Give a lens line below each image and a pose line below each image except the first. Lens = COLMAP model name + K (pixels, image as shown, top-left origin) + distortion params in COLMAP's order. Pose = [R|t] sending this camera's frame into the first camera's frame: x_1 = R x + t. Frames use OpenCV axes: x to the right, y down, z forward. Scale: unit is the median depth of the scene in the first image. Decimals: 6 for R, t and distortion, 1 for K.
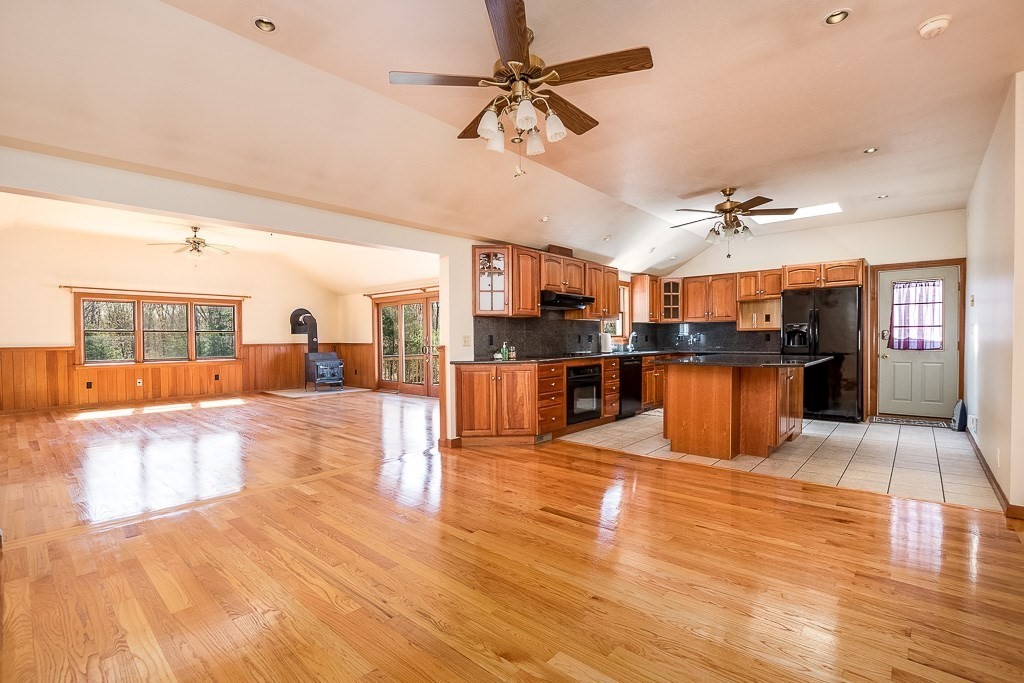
lens RADIAL K [[463.1, 0, 497.7], [0, 463.1, 349.4], [0, 0, 1]] dist [-0.031452, 0.001321]
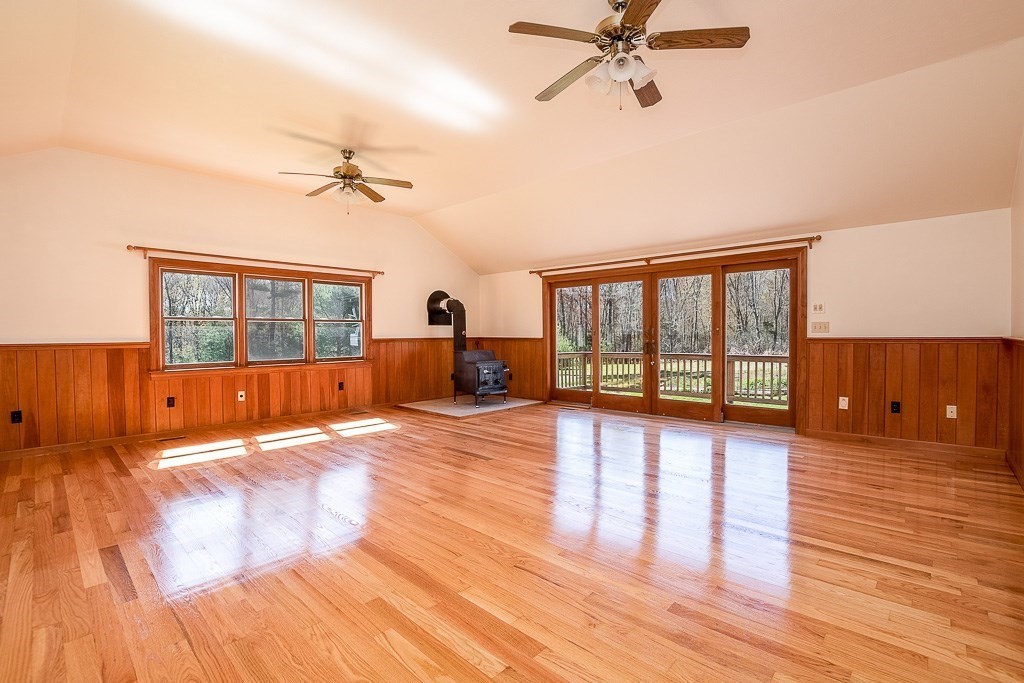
lens RADIAL K [[463.1, 0, 516.3], [0, 463.1, 345.3], [0, 0, 1]] dist [-0.031452, 0.001321]
pose [[0.999888, 0.002537, -0.014767, -0.460812], [-0.002494, 0.999993, 0.002885, -0.005683], [0.014774, -0.002848, 0.999887, 0.409623]]
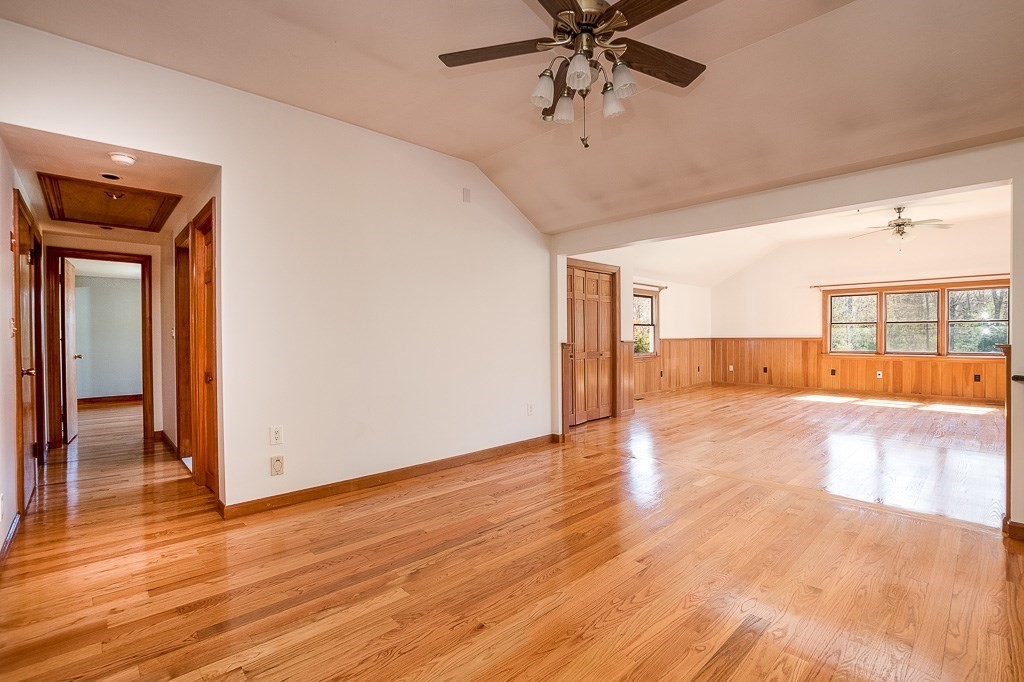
lens RADIAL K [[463.1, 0, 509.5], [0, 463.1, 341.5], [0, 0, 1]] dist [-0.031452, 0.001321]
pose [[-0.069729, 0.022307, -0.997317, 0.316012], [-0.016471, 0.999588, 0.023509, -0.011346], [0.997430, 0.018066, -0.069332, 0.319820]]
